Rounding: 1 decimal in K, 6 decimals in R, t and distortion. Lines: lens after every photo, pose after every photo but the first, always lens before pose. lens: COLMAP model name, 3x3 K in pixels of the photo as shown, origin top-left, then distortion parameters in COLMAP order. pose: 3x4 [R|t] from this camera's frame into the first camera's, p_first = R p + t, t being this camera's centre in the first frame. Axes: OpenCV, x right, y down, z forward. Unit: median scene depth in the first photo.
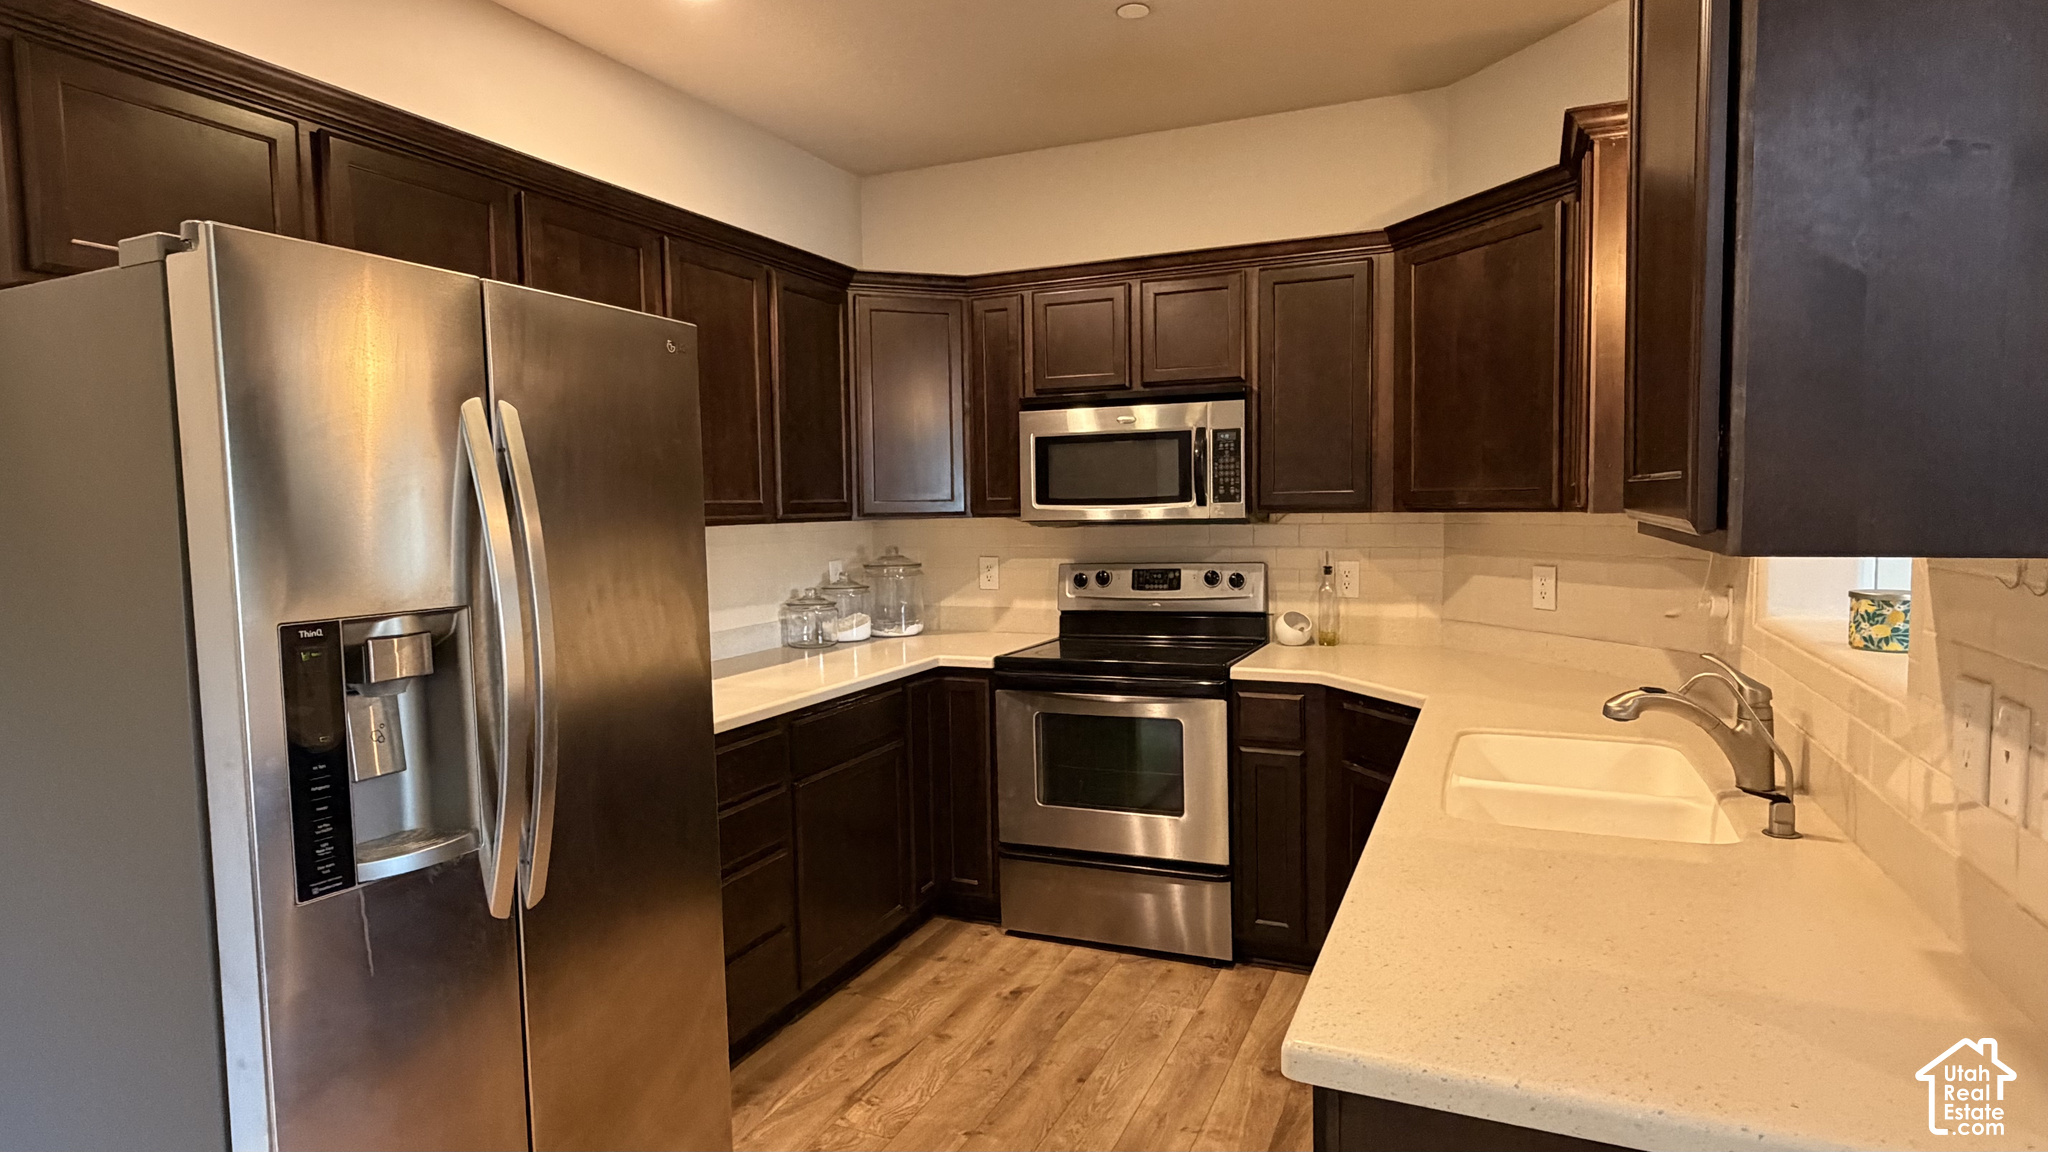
lens RADIAL K [[1101.6, 0, 1006.5], [0, 1101.6, 590.4], [0, 0, 1]] dist [-0.007571, 0.009011]
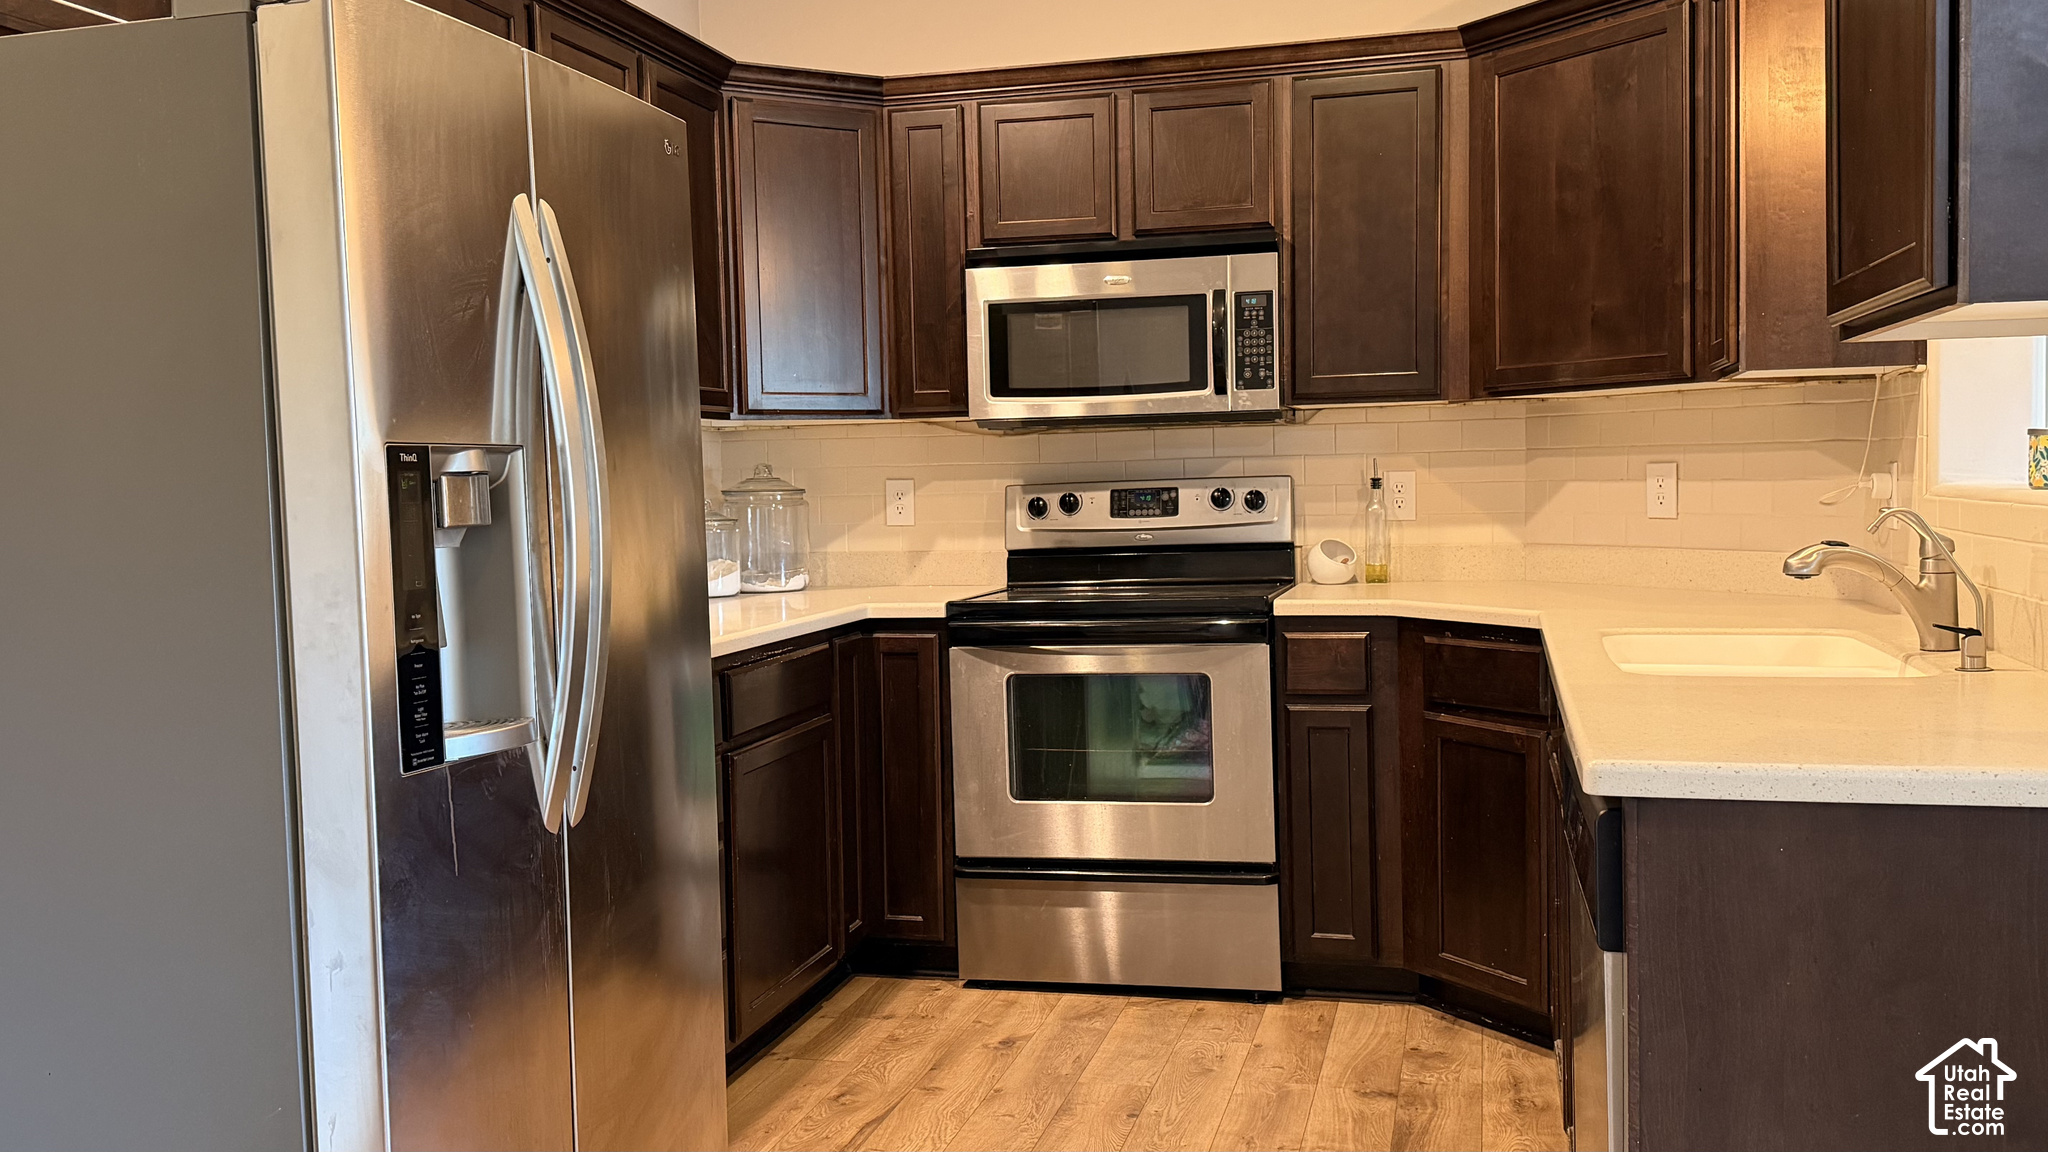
lens RADIAL K [[1812.6, 0, 1007.9], [0, 1812.6, 593.6], [0, 0, 1]] dist [0.103248, -0.176347]
pose [[0.986423, -0.015816, 0.163464, -0.180695], [0.017866, 0.999779, -0.011078, 0.074356], [-0.163252, 0.013848, 0.986487, -0.207685]]
